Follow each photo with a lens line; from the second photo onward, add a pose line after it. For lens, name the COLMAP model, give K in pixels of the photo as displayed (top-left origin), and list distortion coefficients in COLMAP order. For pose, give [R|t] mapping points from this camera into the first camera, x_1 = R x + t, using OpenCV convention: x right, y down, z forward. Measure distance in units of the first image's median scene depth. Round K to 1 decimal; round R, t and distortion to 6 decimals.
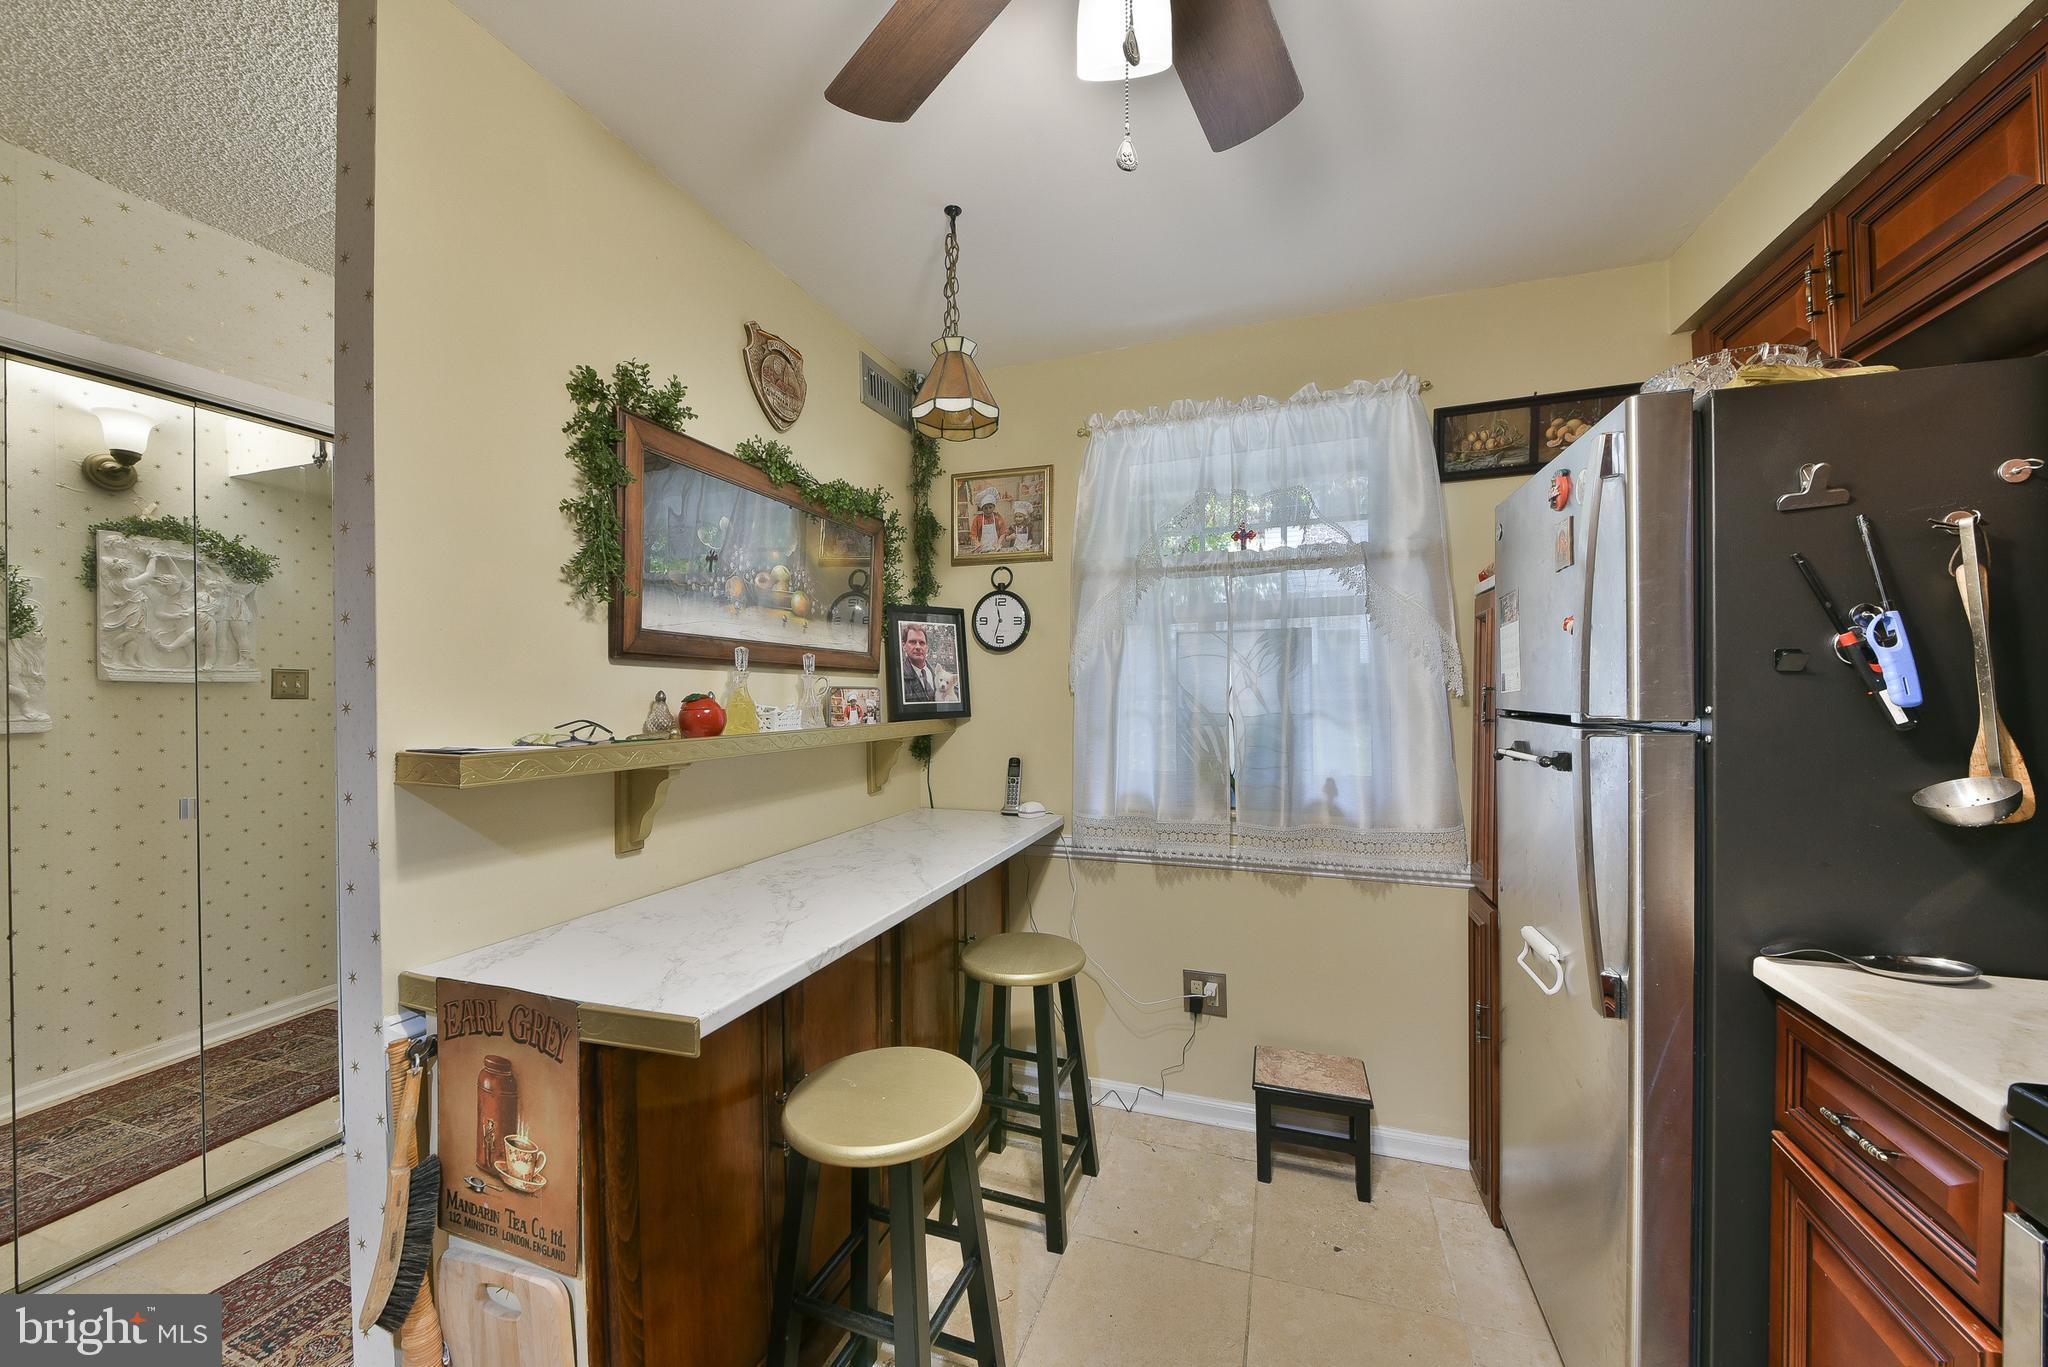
lens RADIAL K [[738.4, 0, 1026.5], [0, 738.4, 692.9], [0, 0, 1]] dist [0.000809, -0.000052]
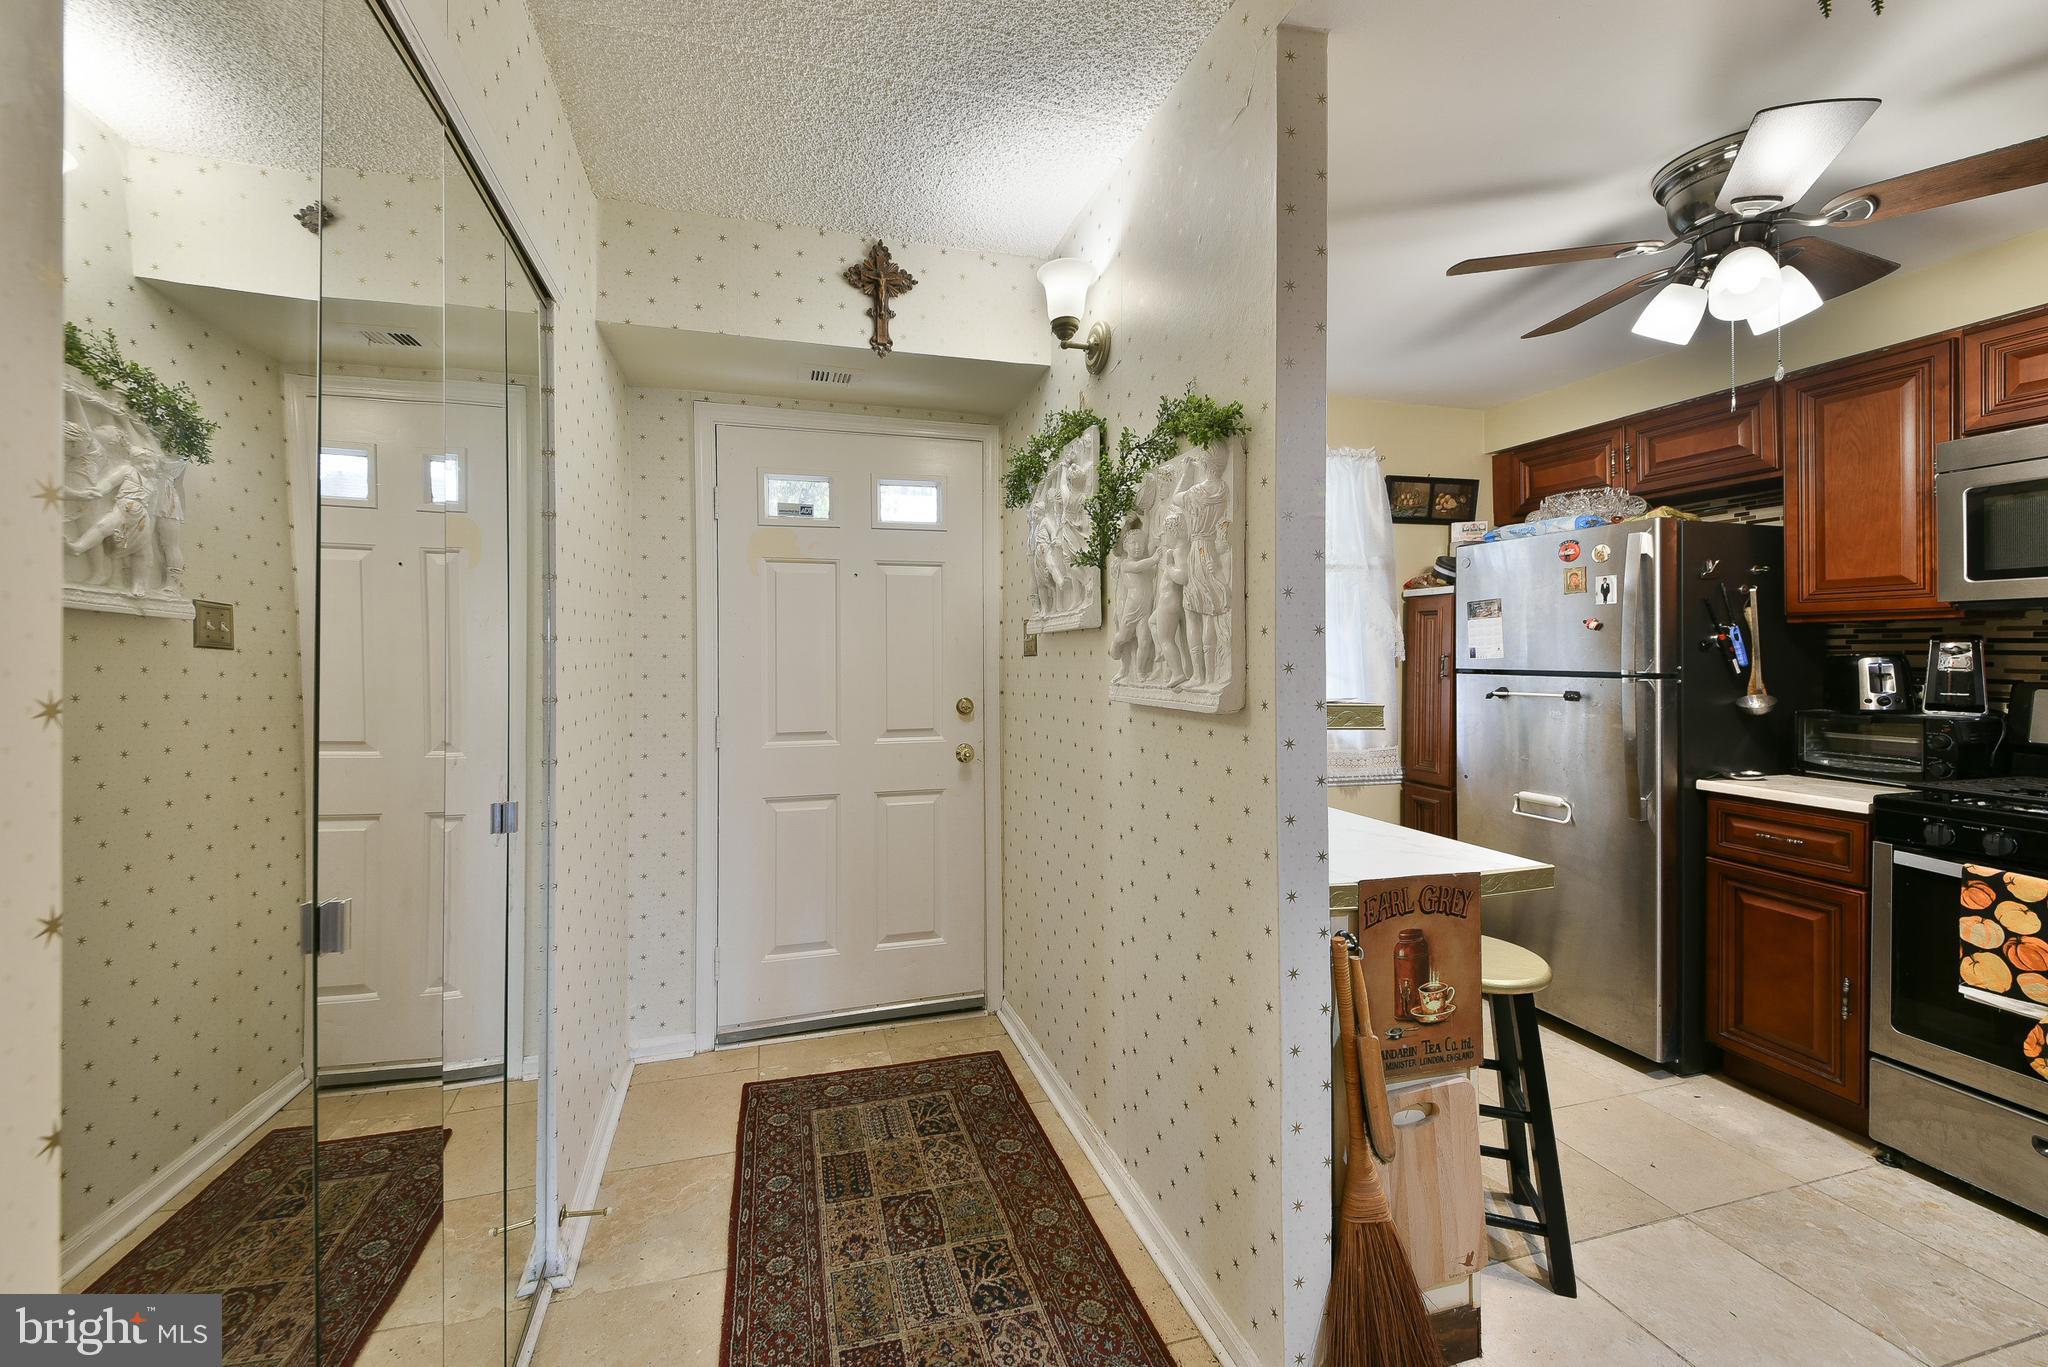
lens RADIAL K [[789.7, 0, 995.8], [0, 789.7, 651.6], [0, 0, 1]] dist [0.026888, -0.009116]
pose [[0.816463, 0.012005, 0.577272, -2.131993], [-0.007344, 0.999919, -0.010408, 0.015674], [-0.577350, 0.004258, 0.816485, 0.259670]]
